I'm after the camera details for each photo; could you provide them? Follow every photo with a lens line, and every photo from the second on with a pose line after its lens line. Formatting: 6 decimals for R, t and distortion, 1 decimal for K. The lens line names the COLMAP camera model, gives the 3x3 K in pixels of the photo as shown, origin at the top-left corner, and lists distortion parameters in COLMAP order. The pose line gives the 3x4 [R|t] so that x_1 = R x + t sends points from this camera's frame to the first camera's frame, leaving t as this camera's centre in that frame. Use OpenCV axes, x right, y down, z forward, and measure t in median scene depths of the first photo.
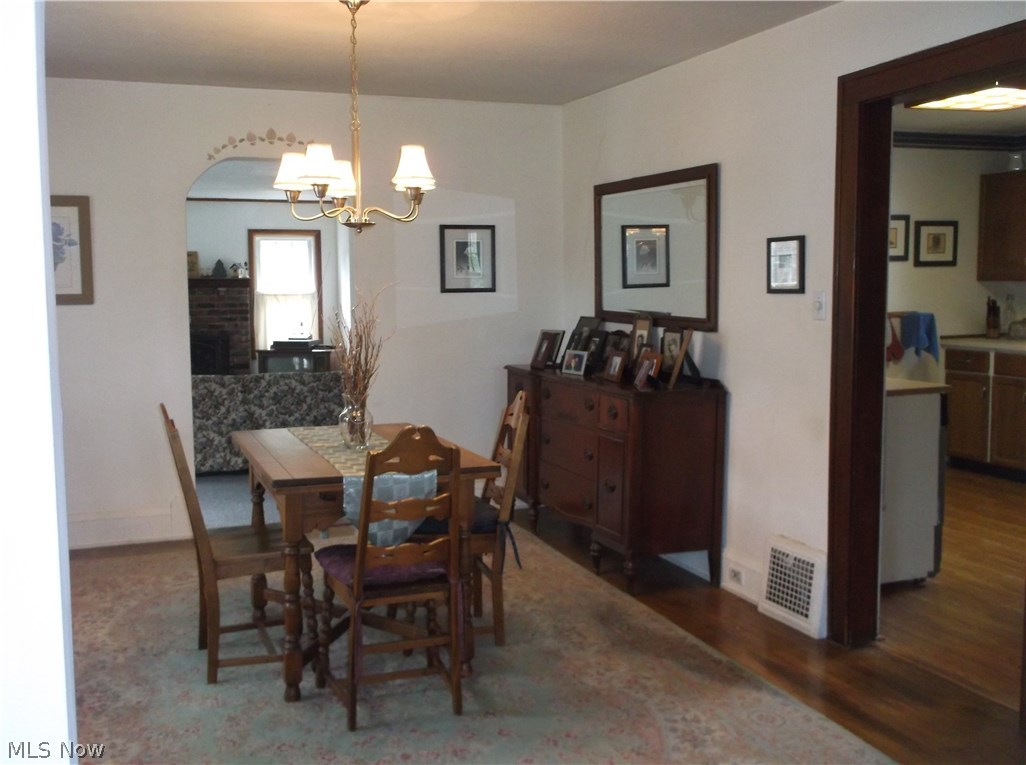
lens RADIAL K [[961.4, 0, 513.0], [0, 961.4, 382.5], [0, 0, 1]] dist [0.013925, -0.007590]
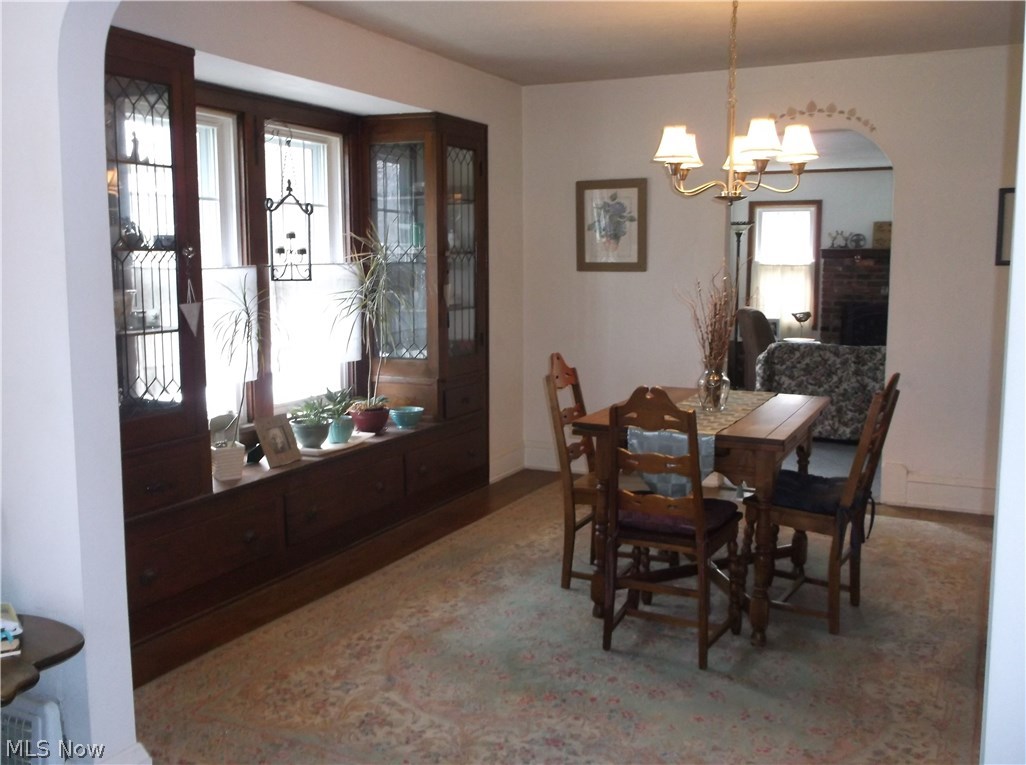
lens RADIAL K [[961.4, 0, 513.0], [0, 961.4, 382.5], [0, 0, 1]] dist [0.013925, -0.007590]
pose [[0.706384, 0.097380, -0.701098, 0.293065], [-0.076265, 0.995196, 0.061389, -0.007127], [0.703708, 0.010106, 0.710417, 0.065643]]
